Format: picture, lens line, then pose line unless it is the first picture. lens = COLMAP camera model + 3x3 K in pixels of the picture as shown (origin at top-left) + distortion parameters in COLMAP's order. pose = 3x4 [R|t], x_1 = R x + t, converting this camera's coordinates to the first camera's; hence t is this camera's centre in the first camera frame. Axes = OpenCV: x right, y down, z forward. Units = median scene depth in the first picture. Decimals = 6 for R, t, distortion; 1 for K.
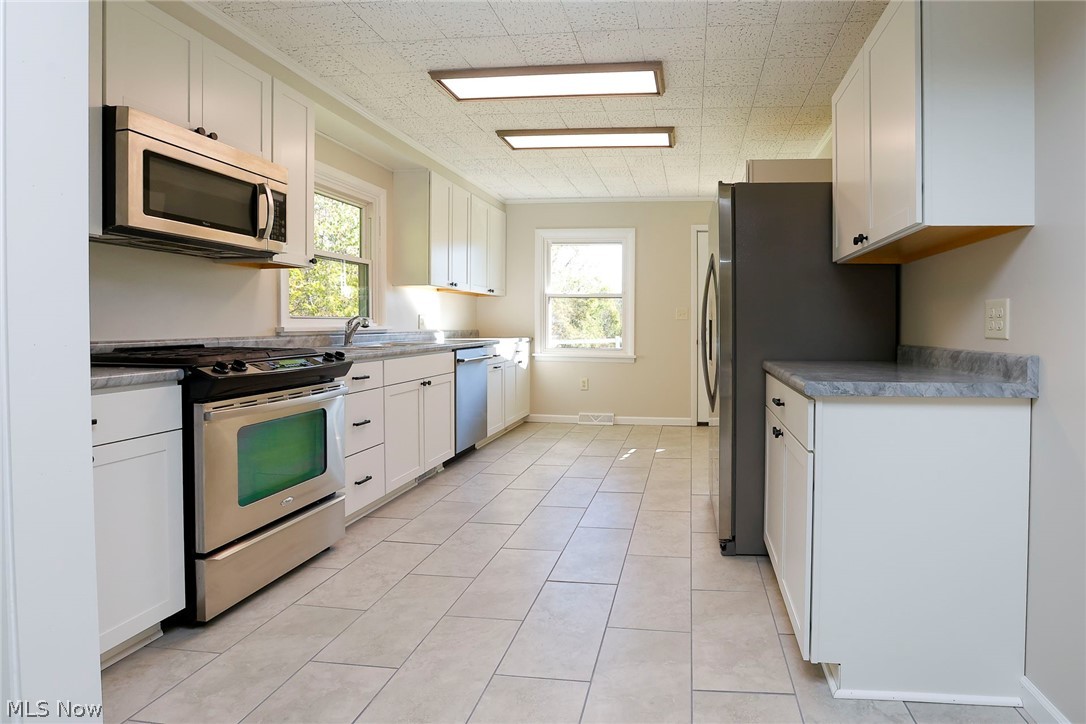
lens RADIAL K [[550.9, 0, 628.8], [0, 550.9, 326.2], [0, 0, 1]] dist [-0.024862, -0.000564]
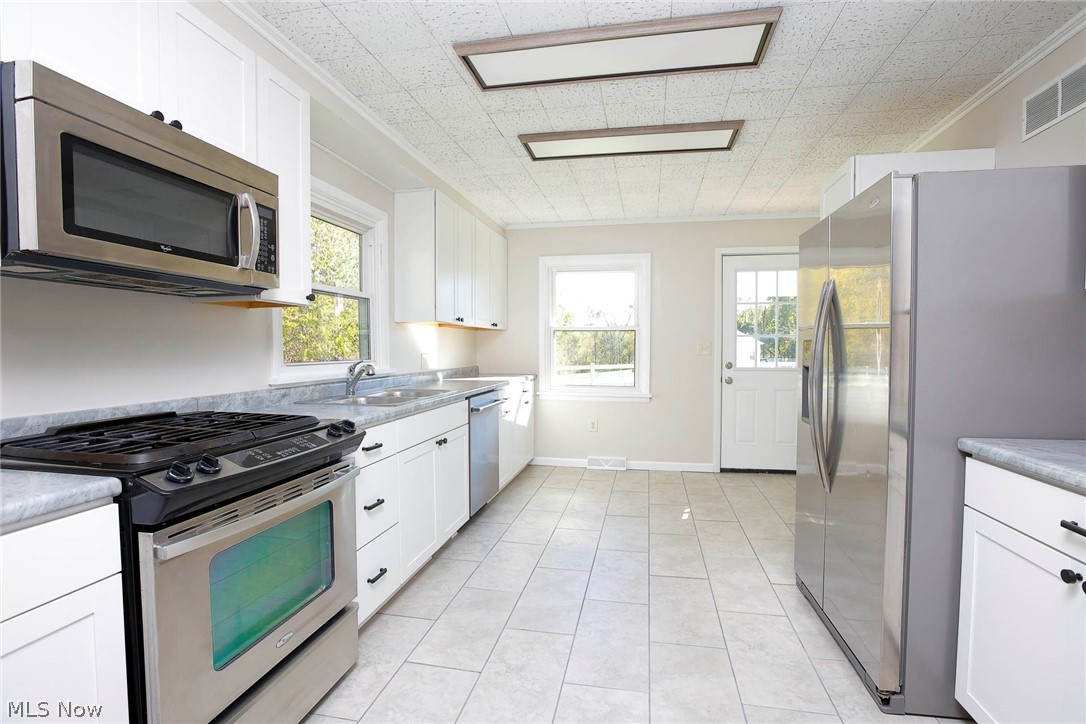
lens RADIAL K [[515.9, 0, 543.0], [0, 515.9, 362.0], [0, 0, 1]] dist [-0.032327, 0.000734]
pose [[0.995751, -0.003935, -0.092007, -0.124664], [0.005979, 0.999741, 0.021952, -0.028417], [0.091897, -0.022408, 0.995516, 0.206996]]
